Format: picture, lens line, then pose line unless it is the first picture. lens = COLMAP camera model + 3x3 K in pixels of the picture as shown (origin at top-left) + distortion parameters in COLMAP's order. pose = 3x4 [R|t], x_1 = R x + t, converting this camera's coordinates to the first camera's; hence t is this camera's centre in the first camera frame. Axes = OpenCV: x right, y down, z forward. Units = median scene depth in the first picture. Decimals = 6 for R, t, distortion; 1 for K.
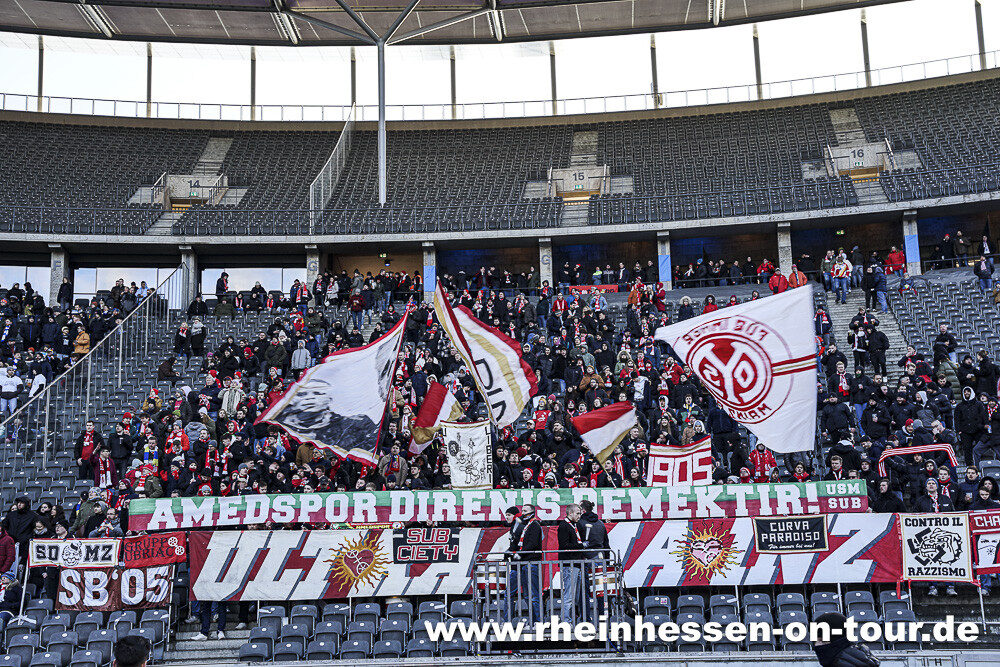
lens RADIAL K [[1277.2, 0, 501.4], [0, 1277.2, 337.3], [0, 0, 1]] dist [-0.012601, 0.506494]
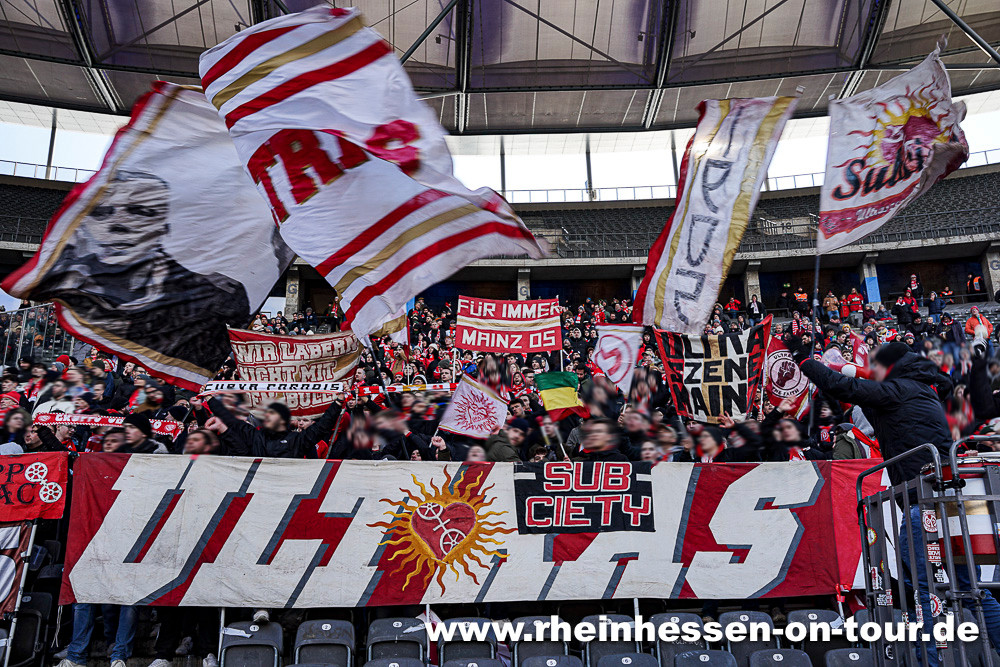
lens RADIAL K [[938.8, 0, 502.8], [0, 938.8, 342.3], [0, 0, 1]] dist [-0.098170, 0.228593]
pose [[0.995067, 0.034770, 0.092910, -0.124968], [-0.025153, 0.994390, -0.102746, 0.143470], [-0.095962, 0.099902, 0.990359, 0.655498]]
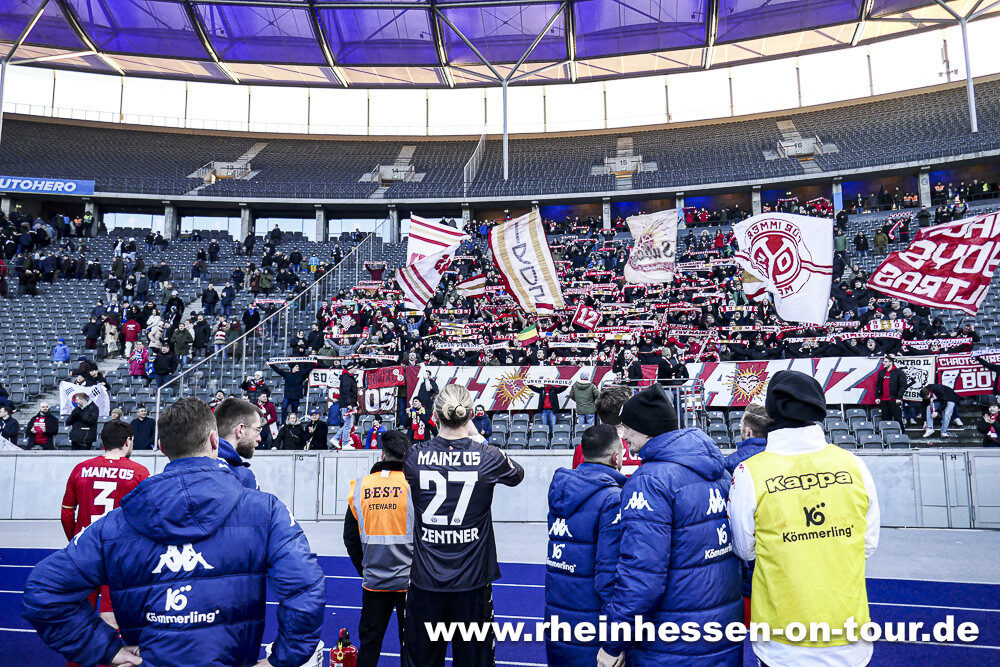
lens RADIAL K [[713.5, 0, 496.5], [0, 713.5, 333.3], [0, 0, 1]] dist [-0.008322, -0.003747]
pose [[0.995864, 0.004476, -0.090746, -0.055783], [0.003655, 0.996004, 0.089238, 0.034926], [0.090783, -0.089201, 0.991868, 0.152783]]
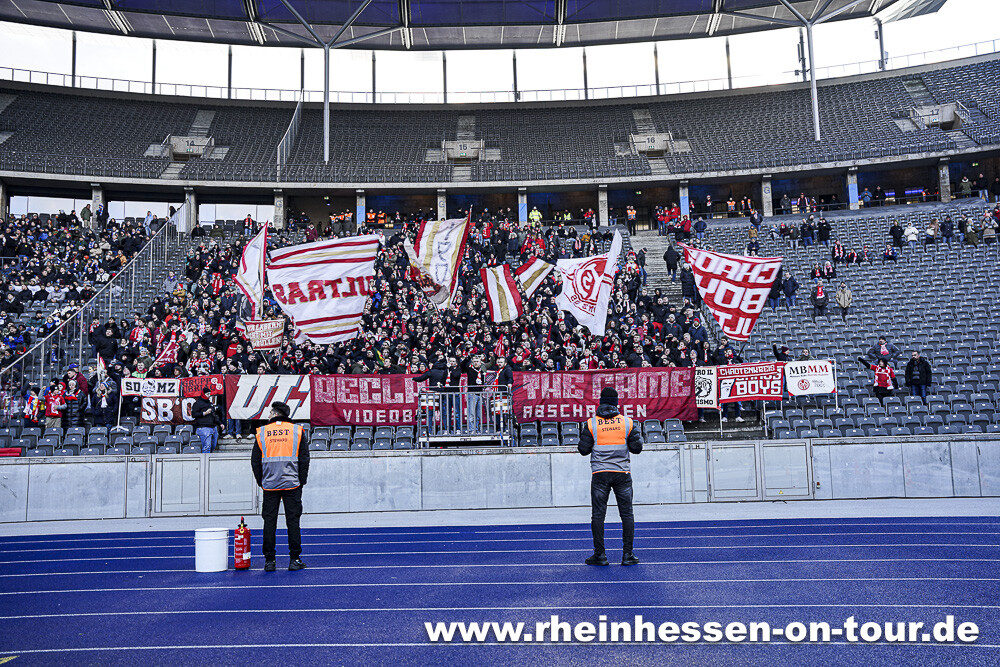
lens RADIAL K [[907.1, 0, 501.2], [0, 907.1, 337.5], [0, 0, 1]] dist [-0.107247, 0.214012]
pose [[0.992749, 0.015318, 0.119229, -0.046016], [-0.025199, 0.996329, 0.081814, 0.011132], [-0.117538, -0.084225, 0.989490, -0.098069]]
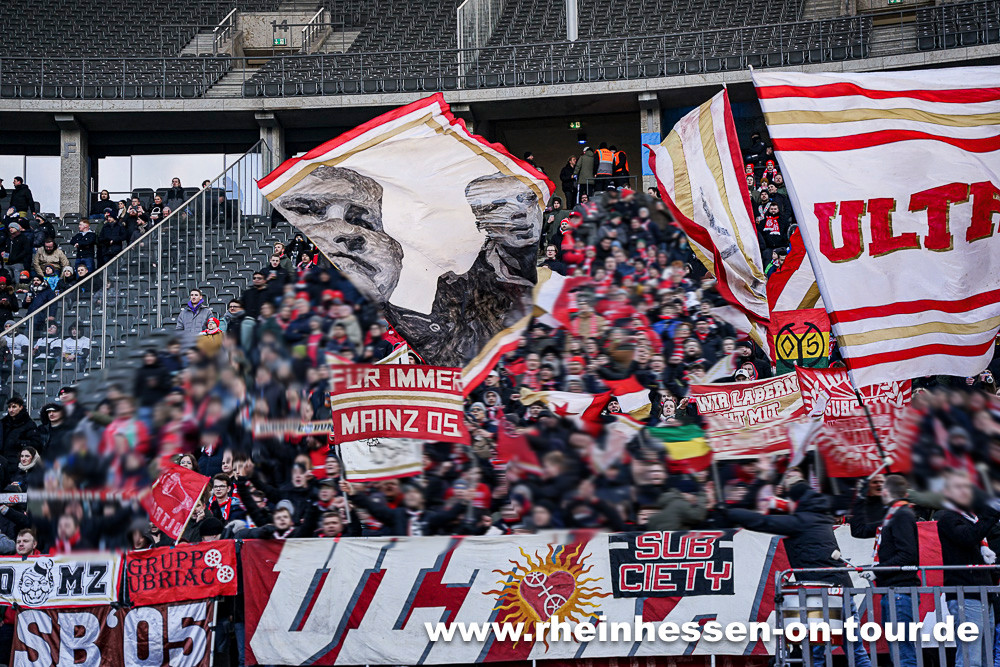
lens RADIAL K [[1885.6, 0, 500.0], [0, 1885.6, 333.5], [0, 0, 1]] dist [0.053207, 2.506859]
pose [[0.990868, -0.021418, -0.133127, -0.022786], [0.024595, 0.999449, 0.022267, 0.047403], [0.132577, -0.025338, 0.990849, 0.208301]]
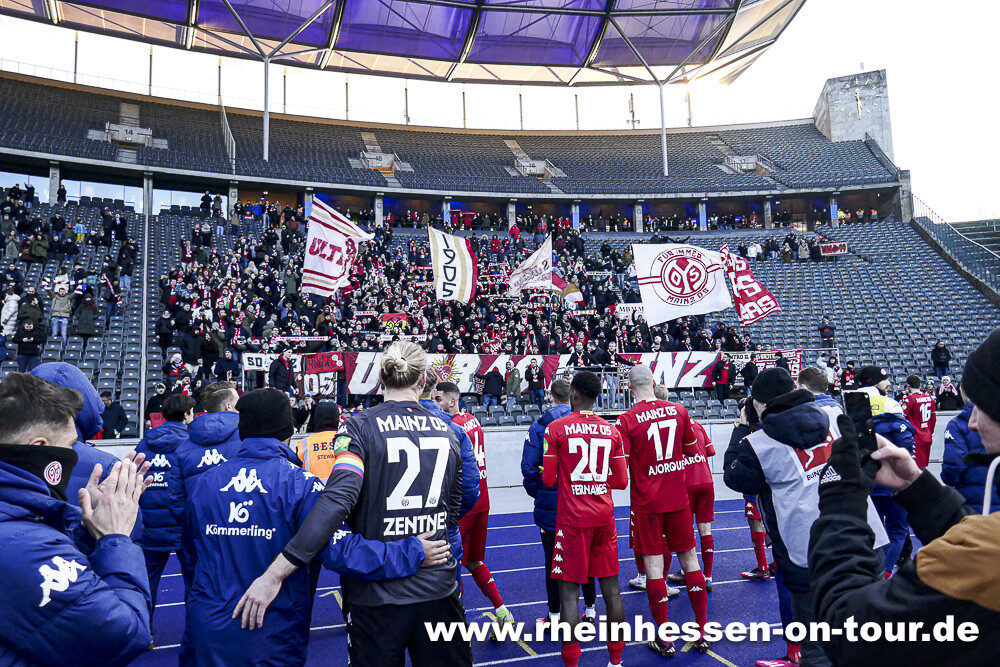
lens RADIAL K [[713.5, 0, 496.5], [0, 713.5, 333.3], [0, 0, 1]] dist [-0.008322, -0.003747]
pose [[0.931494, 0.038054, 0.361761, -0.392172], [-0.074180, 0.993486, 0.086500, 0.037169], [-0.356113, -0.107410, 0.928249, 0.103927]]
